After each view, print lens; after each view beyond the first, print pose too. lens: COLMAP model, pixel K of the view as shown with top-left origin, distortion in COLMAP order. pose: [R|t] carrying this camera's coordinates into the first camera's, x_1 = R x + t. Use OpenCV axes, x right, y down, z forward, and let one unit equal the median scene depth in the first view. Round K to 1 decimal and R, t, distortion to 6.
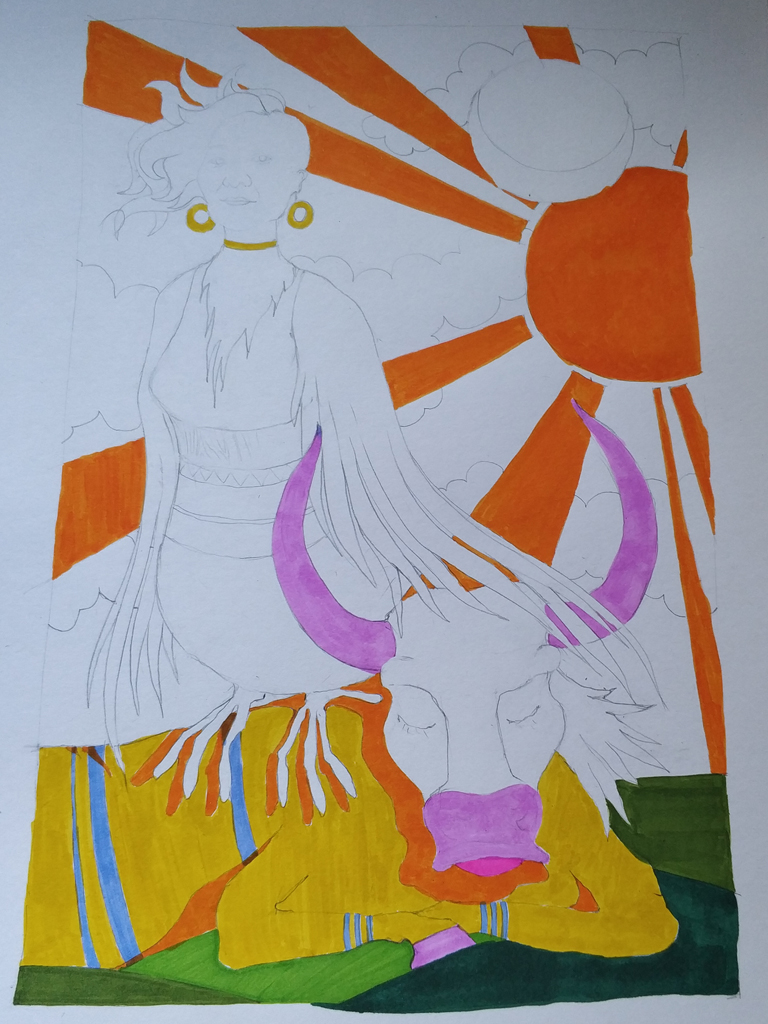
lens RADIAL K [[809.2, 0, 382.8], [0, 809.2, 508.4], [0, 0, 1]] dist [0.030215, -0.162785]
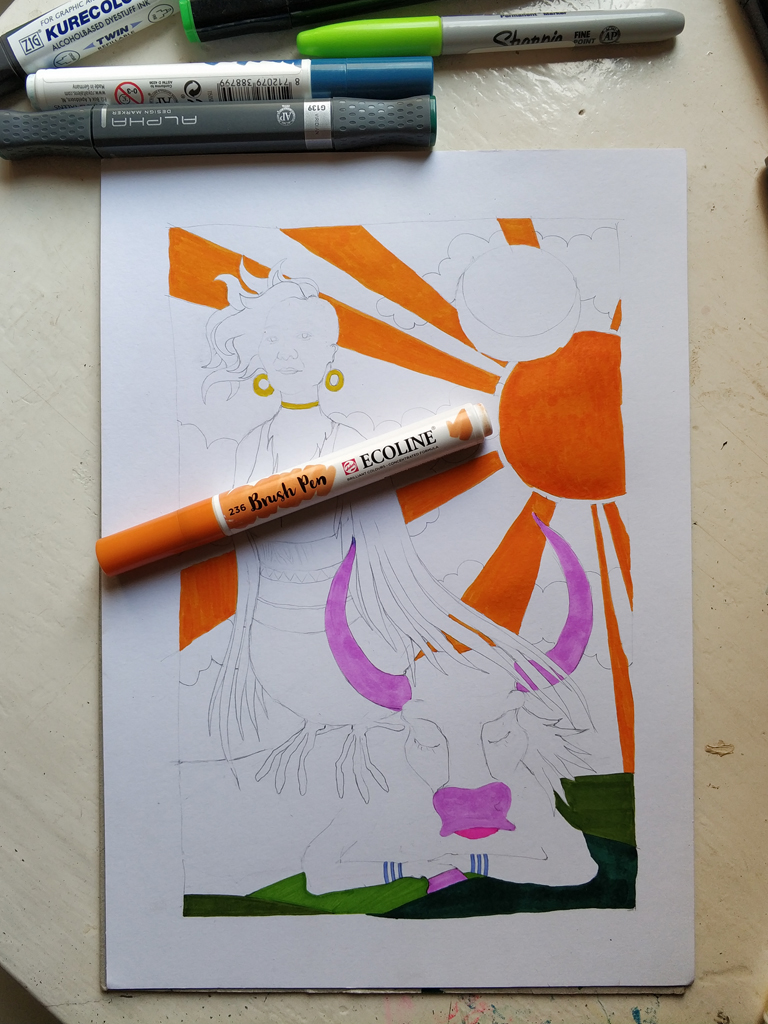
lens RADIAL K [[809.2, 0, 382.8], [0, 809.2, 508.4], [0, 0, 1]] dist [0.030215, -0.162785]
pose [[0.999808, -0.018936, -0.005027, -0.020651], [0.018479, 0.996689, -0.079187, -0.042316], [0.006510, 0.079079, 0.996847, -0.447123]]
